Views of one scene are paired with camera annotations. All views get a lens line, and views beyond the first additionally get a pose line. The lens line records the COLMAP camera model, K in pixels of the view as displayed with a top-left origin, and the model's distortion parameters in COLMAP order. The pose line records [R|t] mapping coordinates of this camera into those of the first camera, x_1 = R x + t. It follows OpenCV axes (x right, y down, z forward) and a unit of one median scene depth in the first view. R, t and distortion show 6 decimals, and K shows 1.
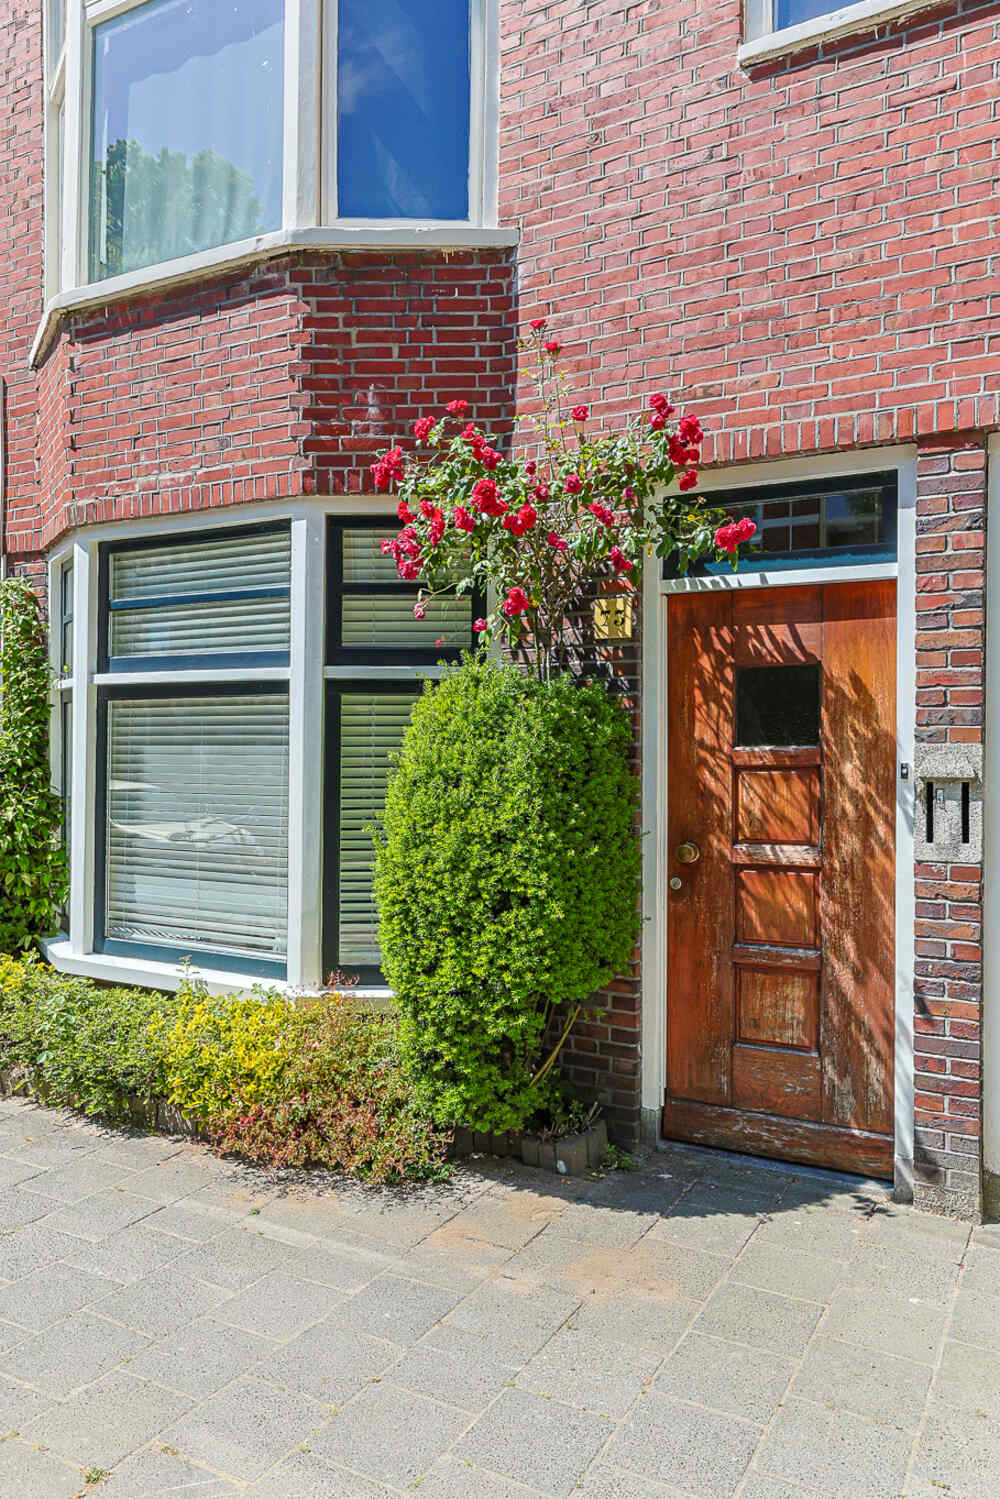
lens RADIAL K [[1027.3, 0, 500.0], [0, 1027.3, 749.5], [0, 0, 1]] dist [0.024865, 0.000420]
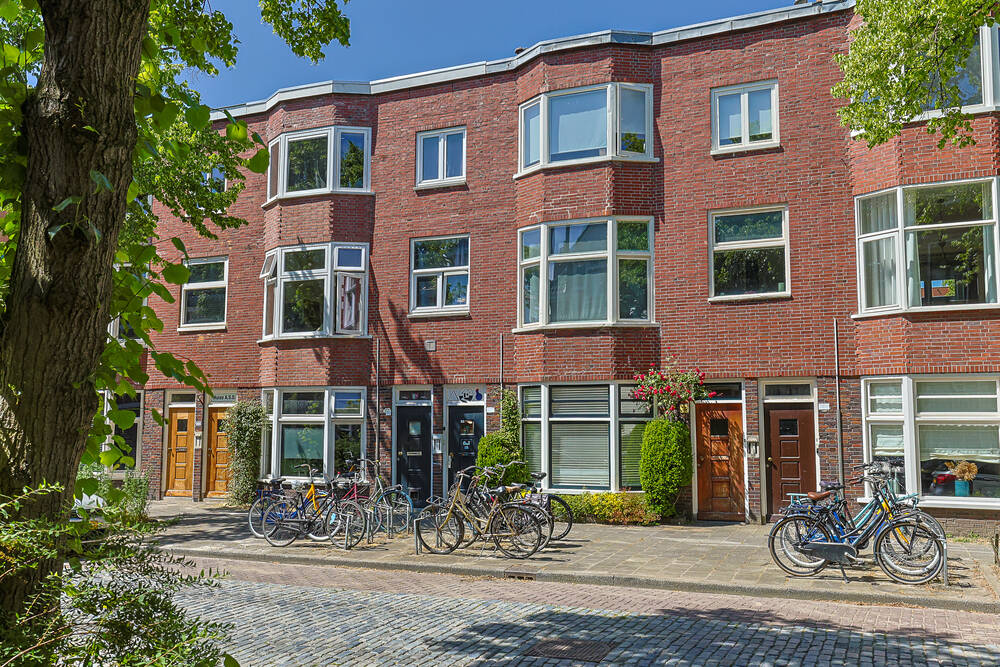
lens RADIAL K [[841.2, 0, 512.3], [0, 841.2, 337.8], [0, 0, 1]] dist [0.011221, -0.004880]
pose [[0.992116, 0.008959, 0.125002, -1.208533], [0.004886, 0.993918, -0.110018, -0.030320], [-0.125227, 0.109761, 0.986038, -2.863008]]
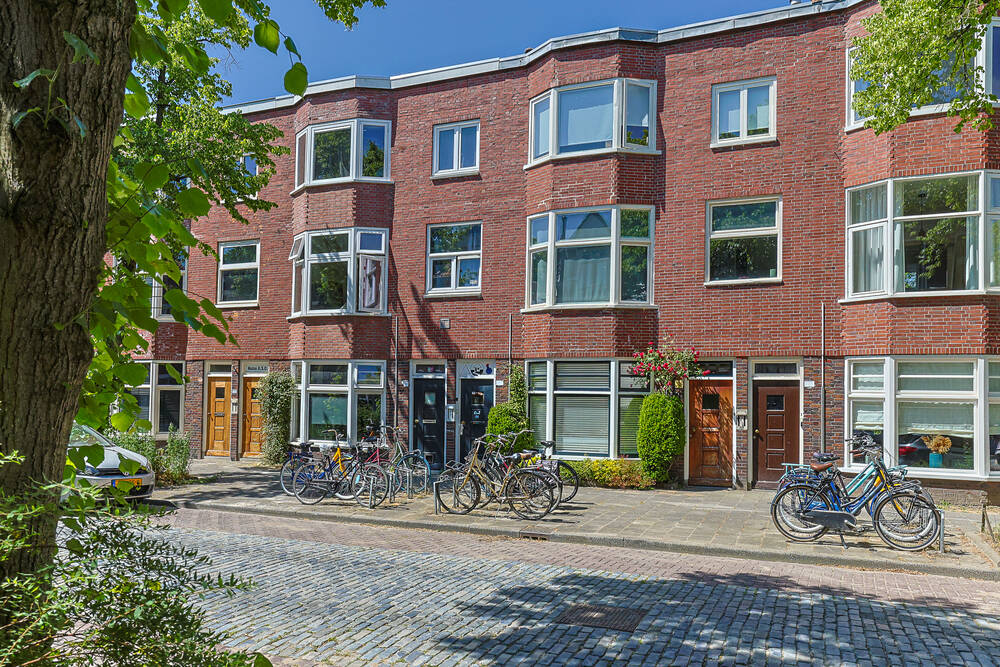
lens RADIAL K [[711.1, 0, 502.1], [0, 711.1, 376.7], [0, 0, 1]] dist [-0.007106, 0.011765]
pose [[0.991839, 0.015065, 0.126603, -1.270727], [-0.010342, 0.999229, -0.037879, -0.021301], [-0.127076, 0.036260, 0.991230, -2.518381]]
